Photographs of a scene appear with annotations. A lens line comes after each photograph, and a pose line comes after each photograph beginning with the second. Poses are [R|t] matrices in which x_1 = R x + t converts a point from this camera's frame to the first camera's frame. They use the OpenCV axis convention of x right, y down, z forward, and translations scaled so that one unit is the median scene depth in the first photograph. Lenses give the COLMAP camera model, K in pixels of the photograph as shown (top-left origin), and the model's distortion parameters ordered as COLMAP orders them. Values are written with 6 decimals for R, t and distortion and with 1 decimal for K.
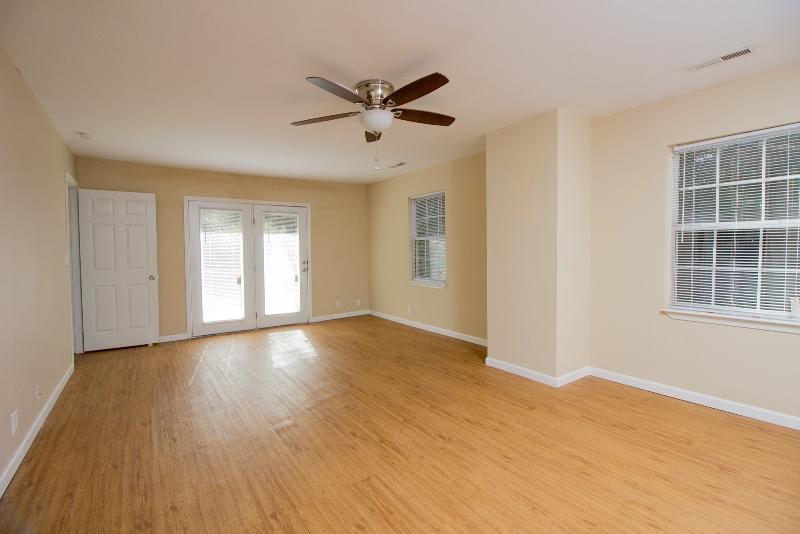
lens RADIAL K [[373.0, 0, 400.0], [0, 373.0, 267.0], [0, 0, 1]] dist [-0.037998, 0.000100]
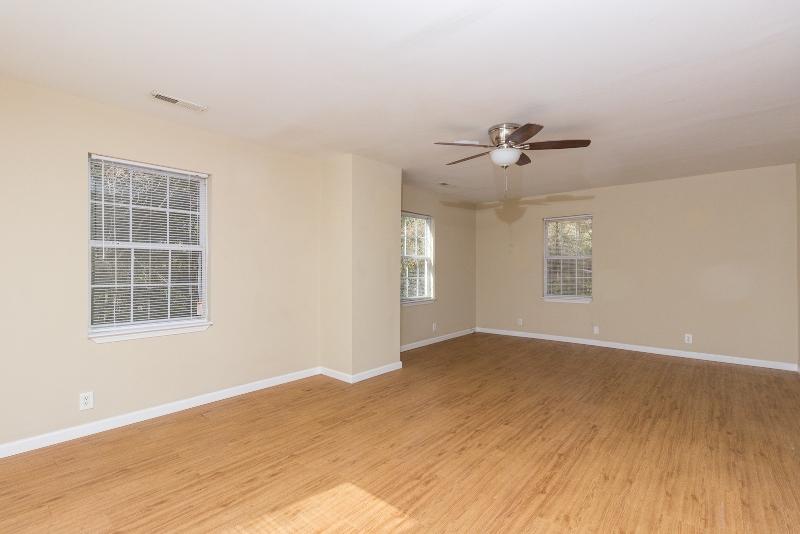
lens RADIAL K [[374.8, 0, 400.0], [0, 374.8, 267.0], [0, 0, 1]] dist [0.000484, 0.000061]
pose [[-0.248507, 0.003264, 0.968625, -0.952626], [0.049220, 0.998745, 0.009262, -0.062501], [-0.967379, 0.049977, -0.248356, 1.365171]]
